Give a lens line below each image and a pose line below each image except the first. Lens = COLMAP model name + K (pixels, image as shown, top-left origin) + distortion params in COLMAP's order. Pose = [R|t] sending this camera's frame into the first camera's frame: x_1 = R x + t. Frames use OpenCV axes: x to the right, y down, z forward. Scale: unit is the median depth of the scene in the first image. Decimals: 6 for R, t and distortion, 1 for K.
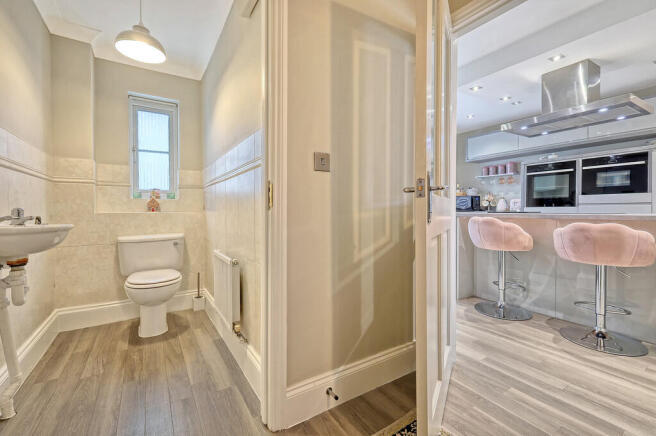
lens RADIAL K [[286.0, 0, 329.2], [0, 286.0, 213.5], [0, 0, 1]] dist [0.006654, 0.000156]
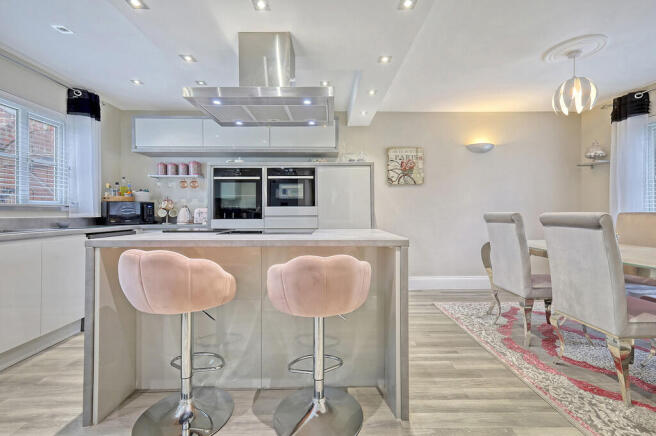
lens RADIAL K [[286.0, 0, 328.9], [0, 286.0, 213.6], [0, 0, 1]] dist [0.006654, 0.000156]
pose [[0.527872, 0.002116, 0.849321, 0.201500], [0.011477, 0.999888, -0.009624, -0.029234], [-0.849246, 0.014828, 0.527788, 0.343187]]
